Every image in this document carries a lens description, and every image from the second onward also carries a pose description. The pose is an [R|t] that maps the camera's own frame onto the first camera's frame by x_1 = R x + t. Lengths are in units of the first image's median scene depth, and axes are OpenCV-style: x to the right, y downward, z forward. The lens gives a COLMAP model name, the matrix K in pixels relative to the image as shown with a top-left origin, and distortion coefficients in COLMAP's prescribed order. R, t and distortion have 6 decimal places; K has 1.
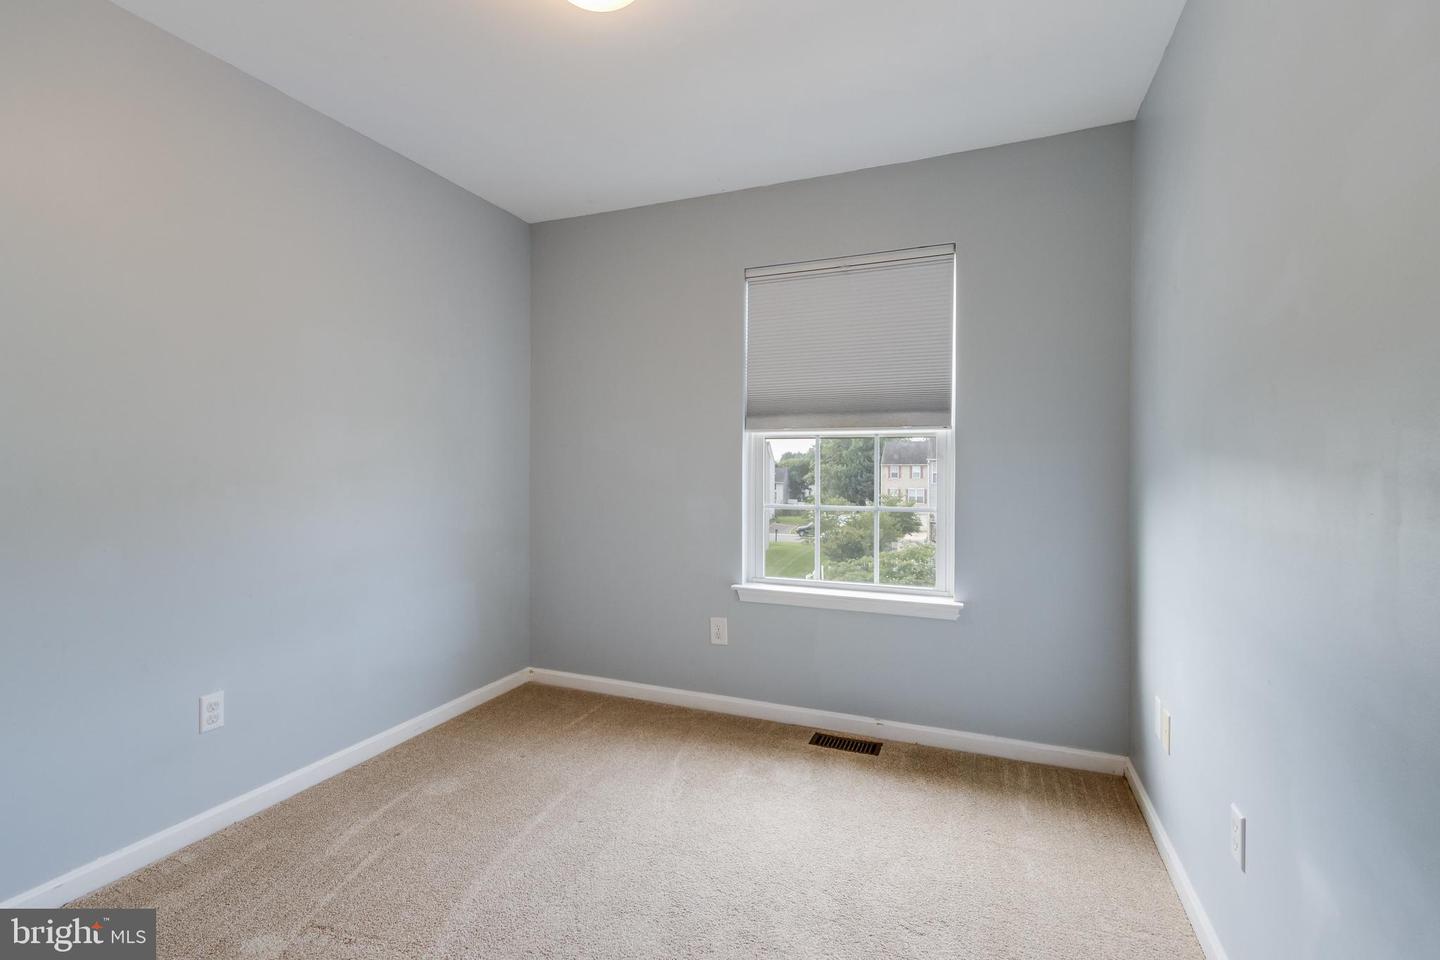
lens RADIAL K [[664.6, 0, 704.5], [0, 664.6, 466.4], [0, 0, 1]] dist [0.001842, -0.000113]
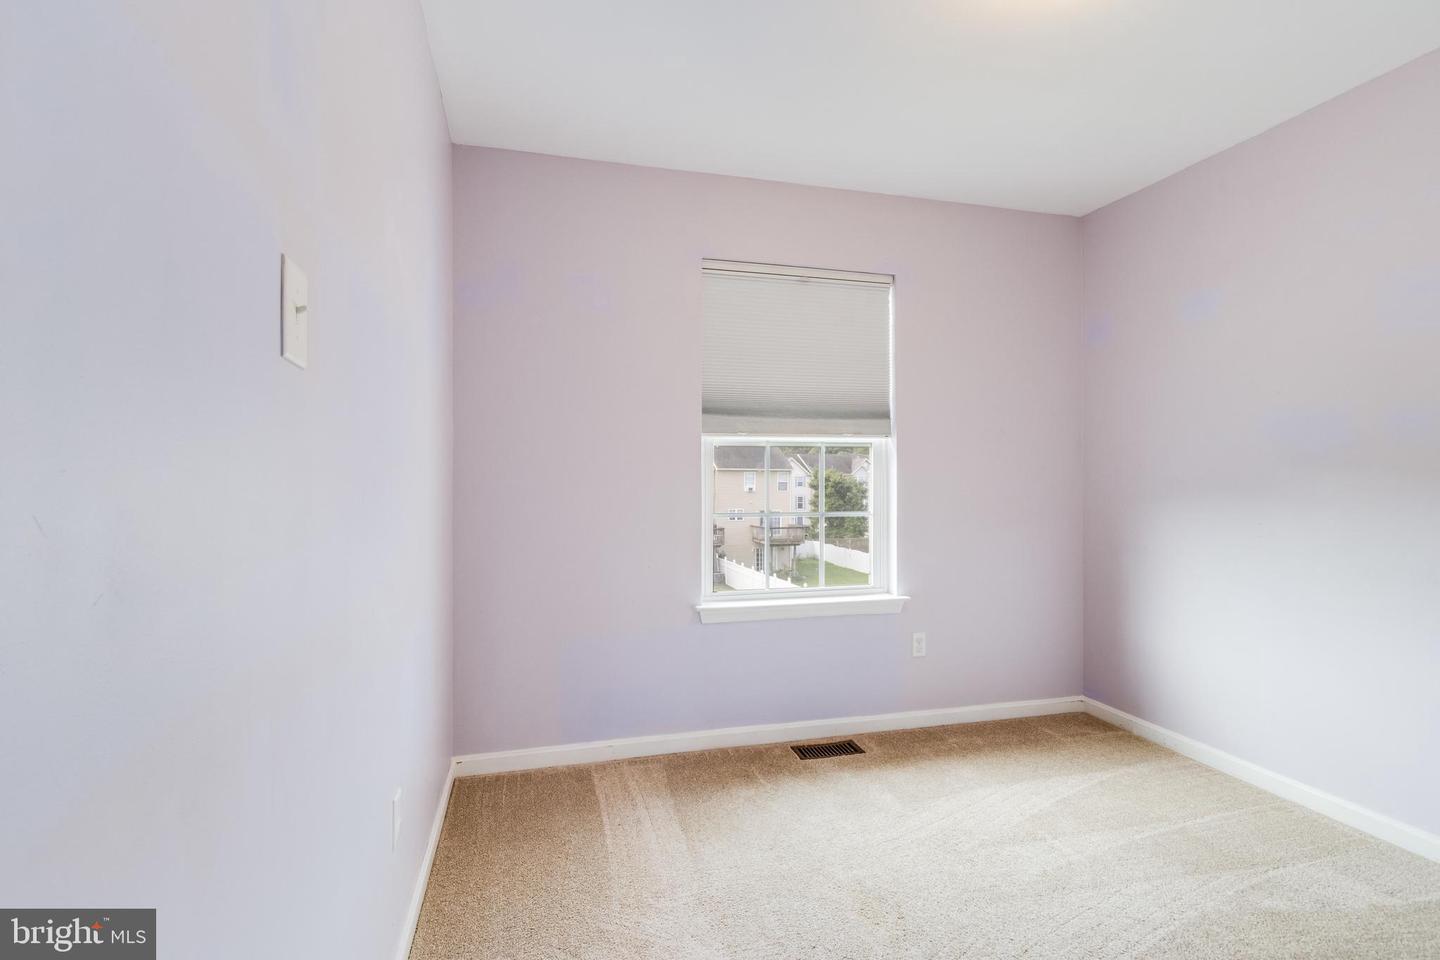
lens RADIAL K [[673.9, 0, 715.6], [0, 673.9, 442.9], [0, 0, 1]] dist [0.000268, -0.000055]
pose [[0.791723, 0.029042, 0.610190, -0.546218], [0.003605, 0.998630, -0.052206, 0.009626], [-0.610870, 0.043532, 0.790533, 0.282240]]
